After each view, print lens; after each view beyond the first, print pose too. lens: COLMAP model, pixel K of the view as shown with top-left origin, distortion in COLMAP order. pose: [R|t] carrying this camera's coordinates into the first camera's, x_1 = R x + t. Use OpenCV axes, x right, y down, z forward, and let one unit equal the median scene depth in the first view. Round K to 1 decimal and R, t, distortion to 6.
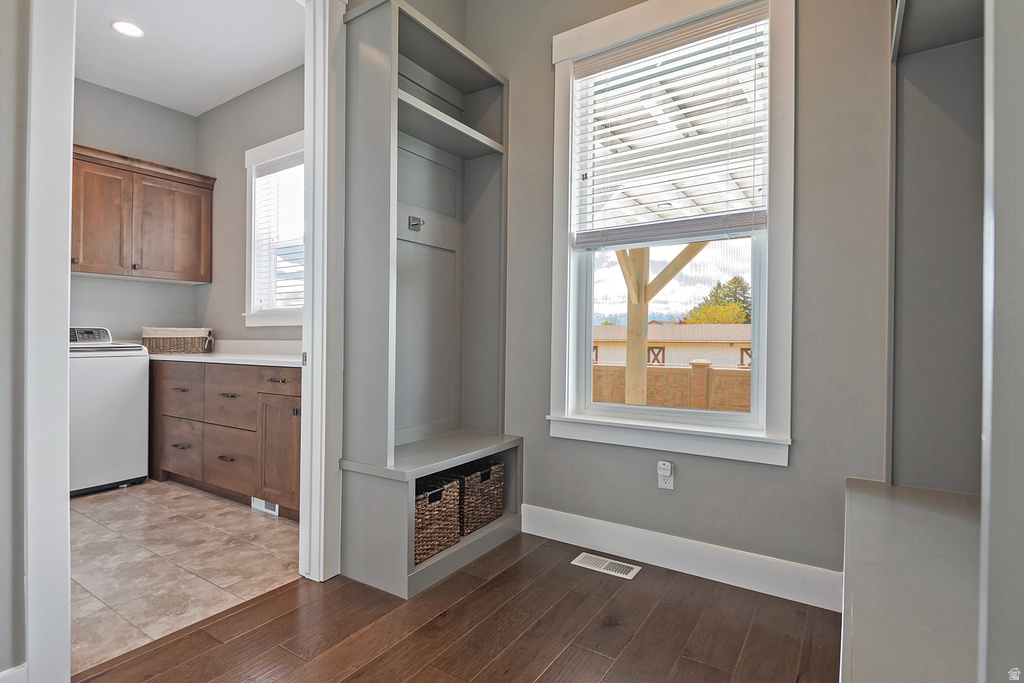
lens RADIAL K [[507.8, 0, 512.0], [0, 507.8, 341.5], [0, 0, 1]] dist [-0.000340, -0.000473]
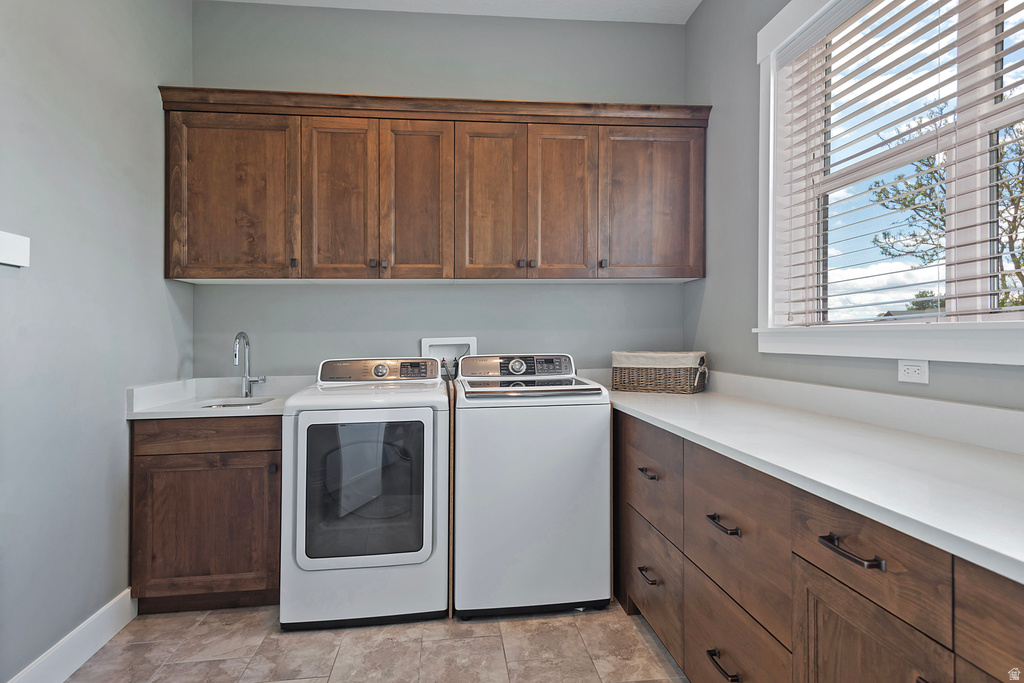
lens RADIAL K [[608.0, 0, 513.4], [0, 608.0, 329.2], [0, 0, 1]] dist [0.052085, -0.000758]
pose [[0.650687, -0.009926, -0.759281, -0.195566], [0.005051, 0.999949, -0.008743, -0.052110], [0.759329, 0.001853, 0.650704, 0.370912]]
